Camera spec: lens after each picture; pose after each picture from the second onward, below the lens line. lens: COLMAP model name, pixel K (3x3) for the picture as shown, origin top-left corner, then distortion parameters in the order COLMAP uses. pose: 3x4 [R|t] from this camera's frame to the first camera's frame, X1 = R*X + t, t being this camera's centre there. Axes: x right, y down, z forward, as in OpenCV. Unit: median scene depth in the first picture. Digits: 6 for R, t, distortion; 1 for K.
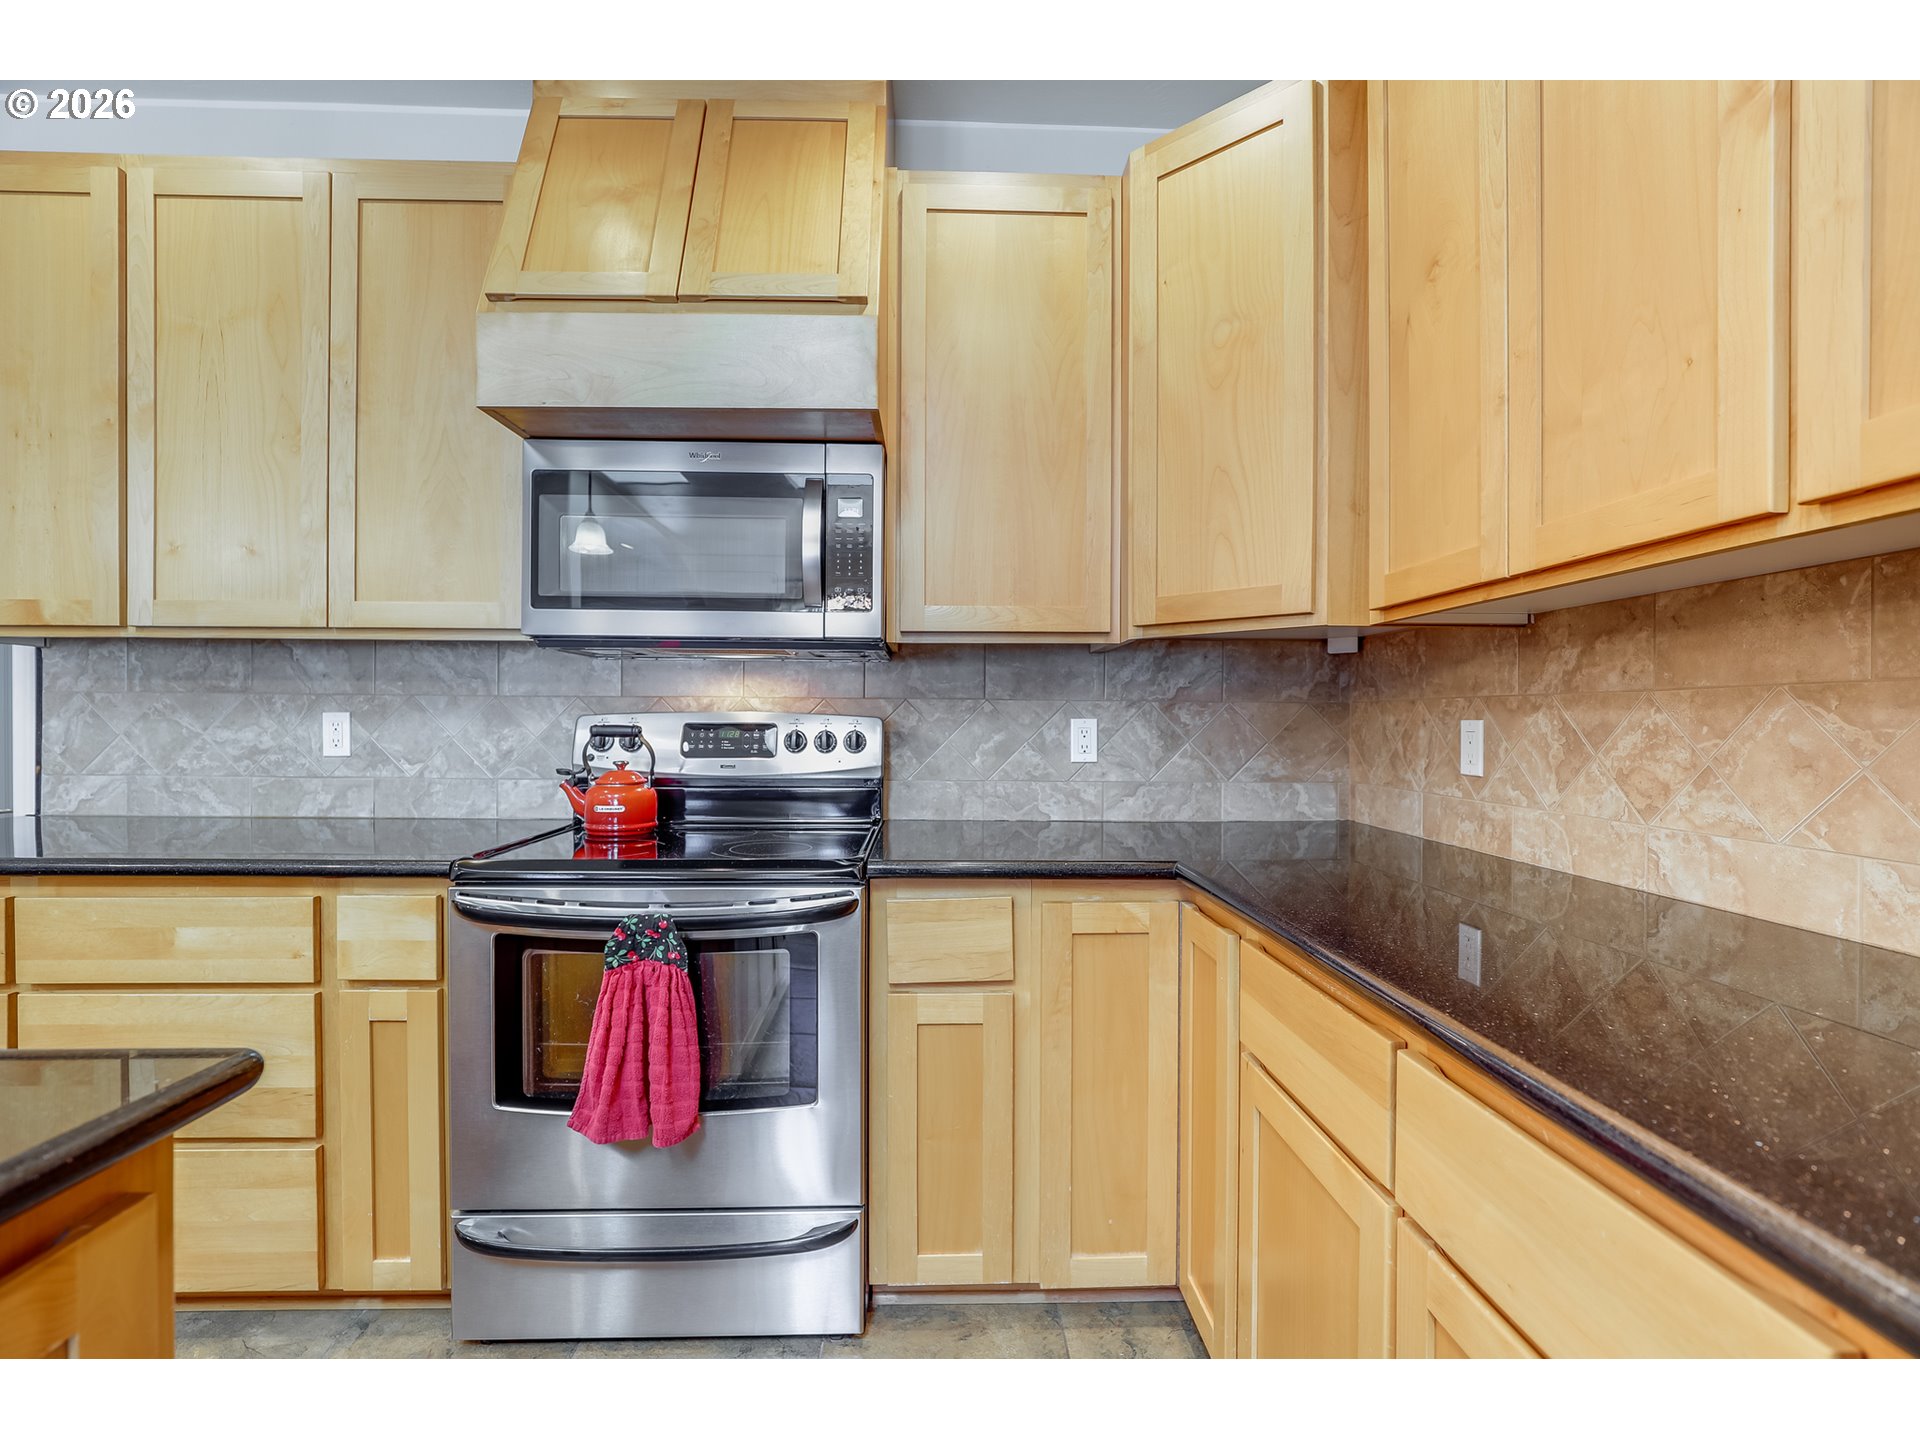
lens RADIAL K [[873.4, 0, 960.6], [0, 873.4, 728.6], [0, 0, 1]] dist [-0.023981, 0.005673]
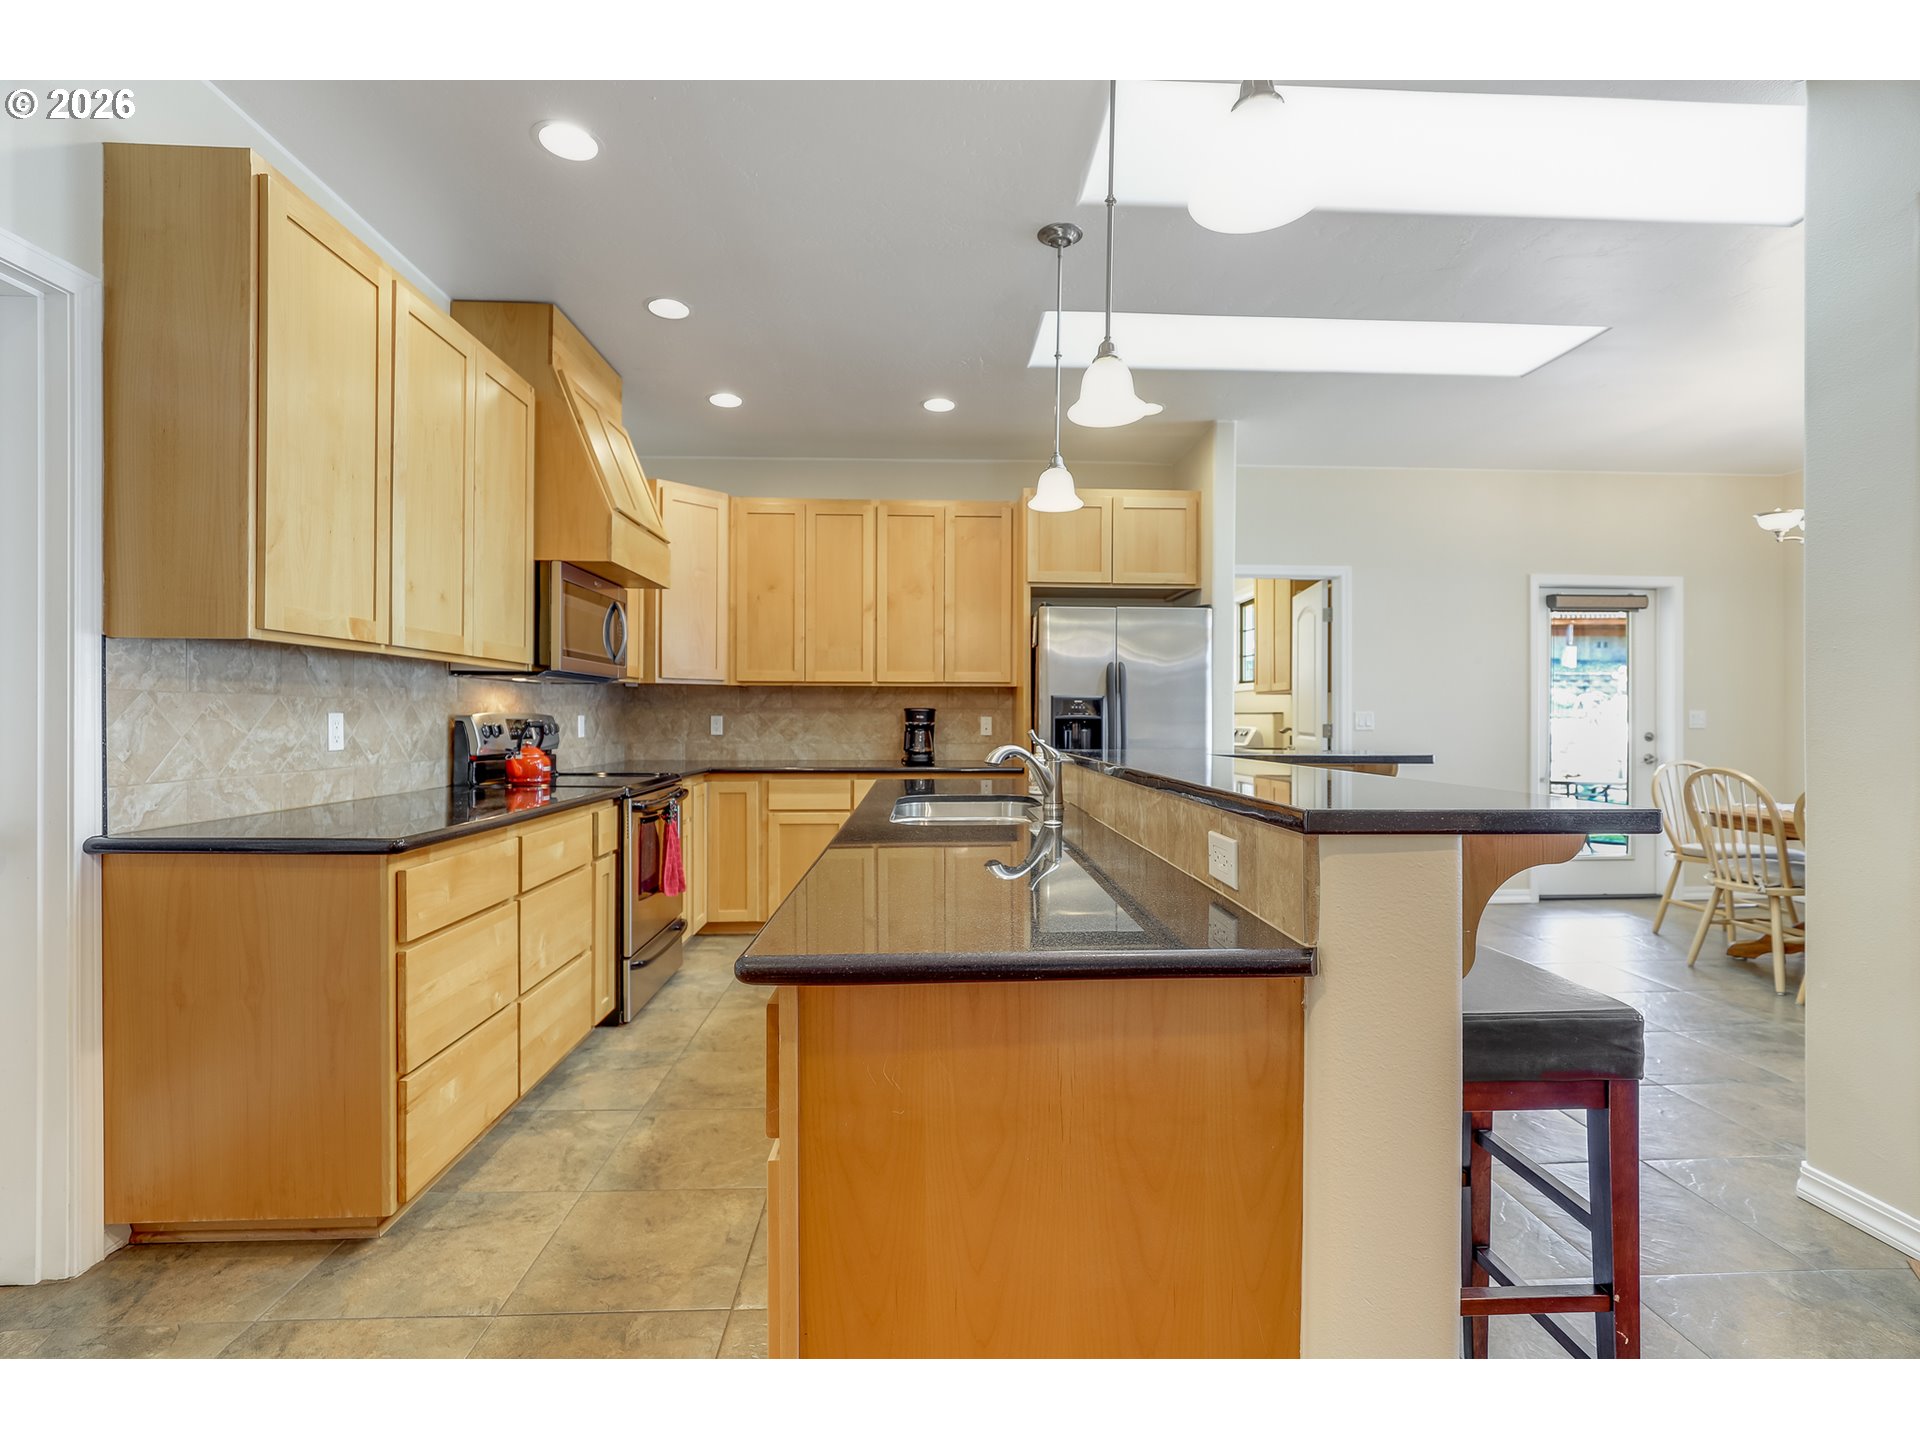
lens RADIAL K [[880.8, 0, 967.5], [0, 880.8, 716.7], [0, 0, 1]] dist [-0.022827, 0.009607]
pose [[-0.016195, -0.005831, 0.999852, -1.940807], [0.005912, 0.999965, 0.005927, -0.016127], [-0.999851, 0.006007, -0.016160, 0.161858]]
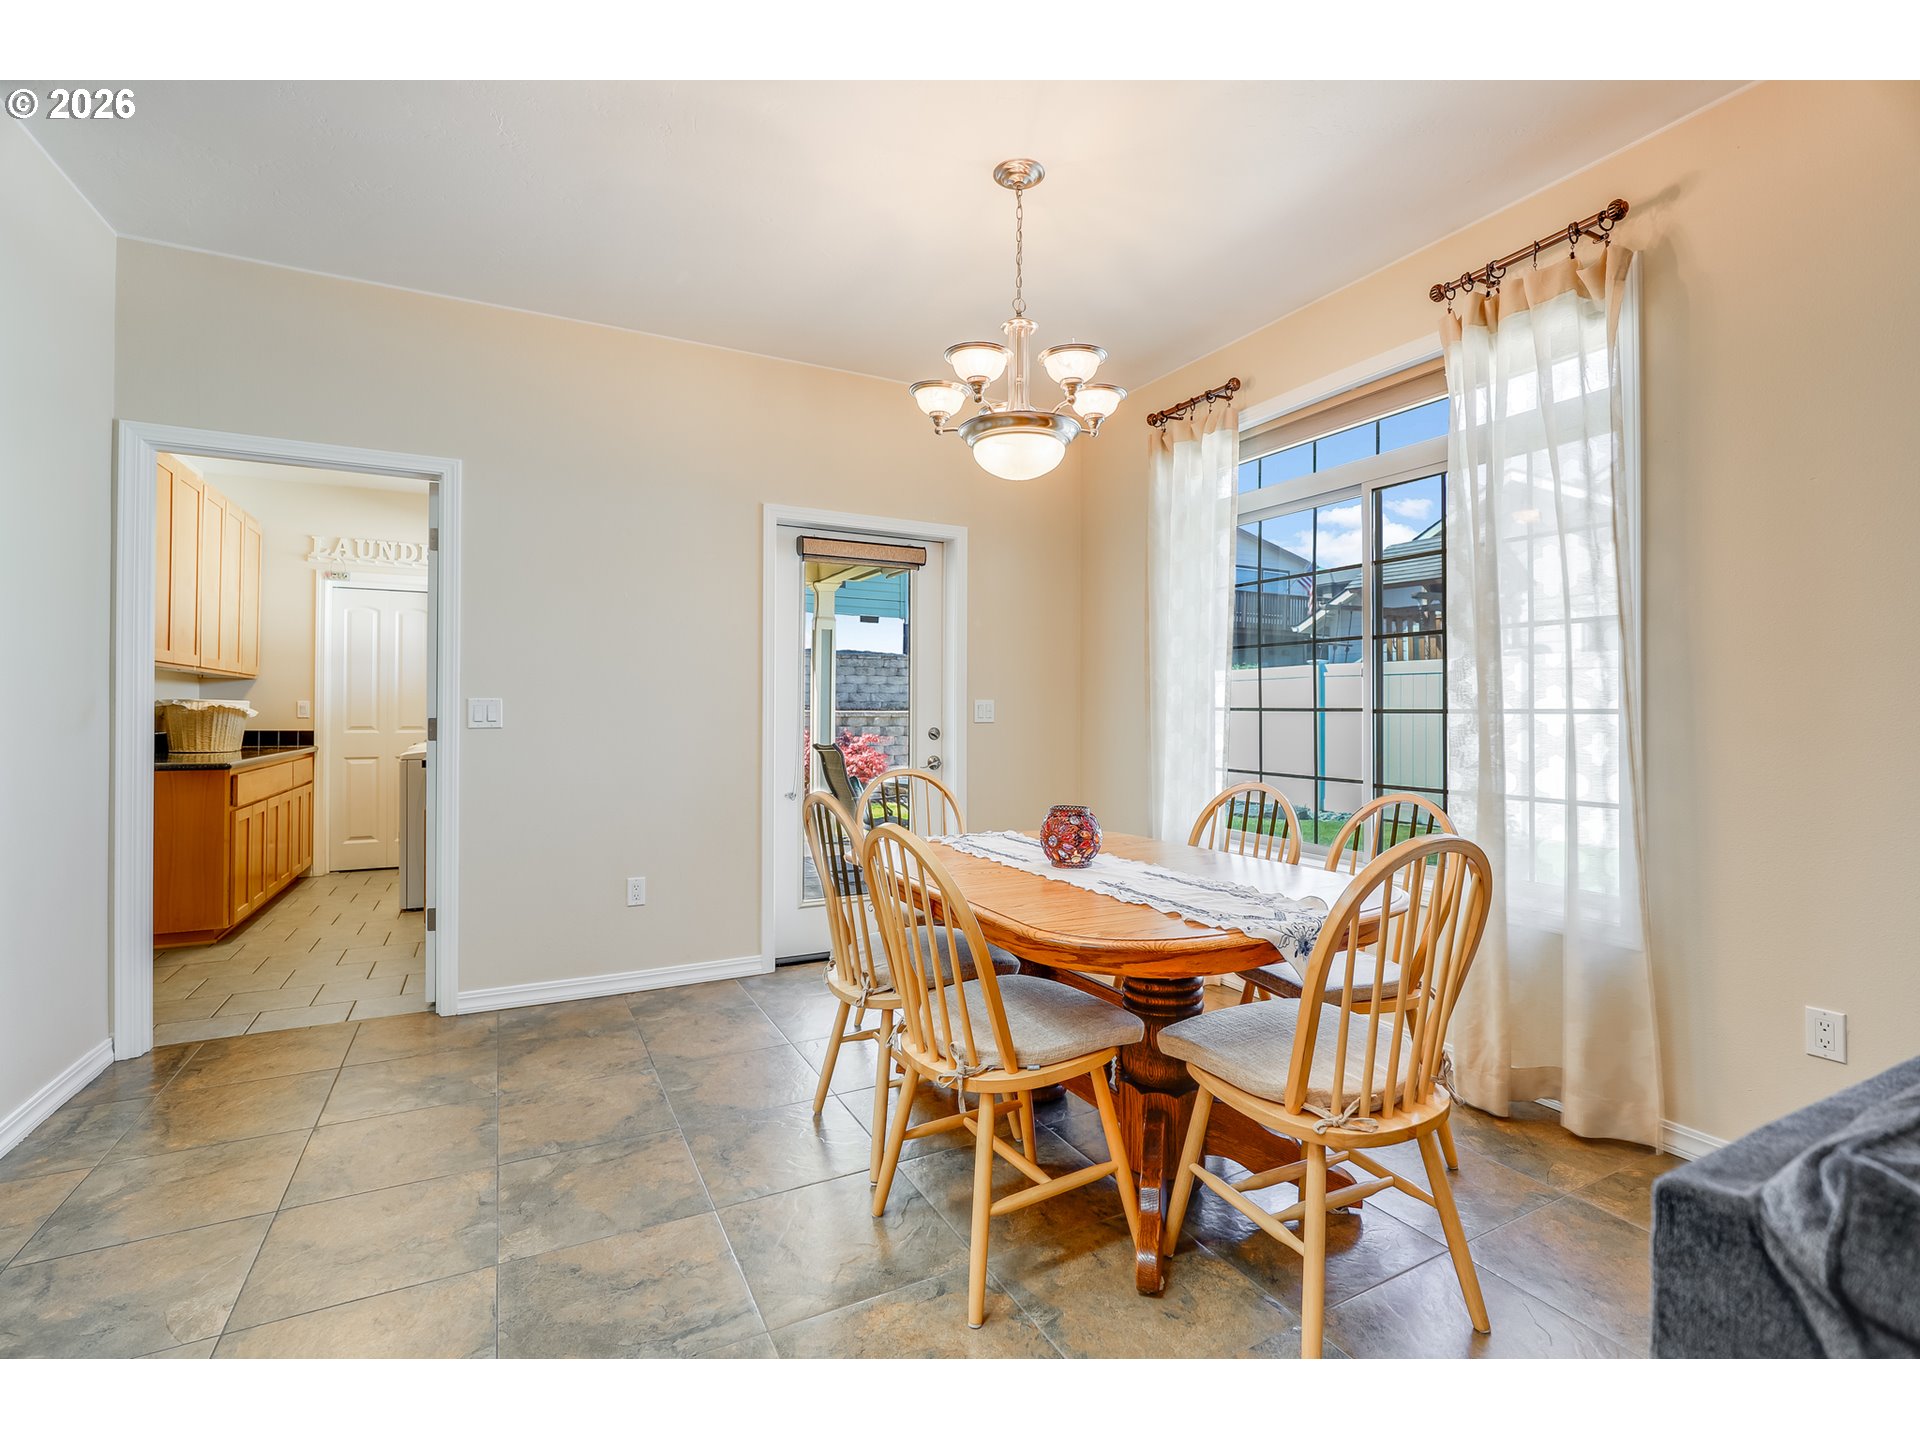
lens RADIAL K [[882.8, 0, 956.9], [0, 882.8, 701.1], [0, 0, 1]] dist [-0.002261, -0.000059]
pose [[-0.425460, 0.002107, 0.904975, -1.222385], [0.000437, 0.999998, -0.002123, 0.001433], [-0.904977, -0.000508, -0.425460, -1.102305]]
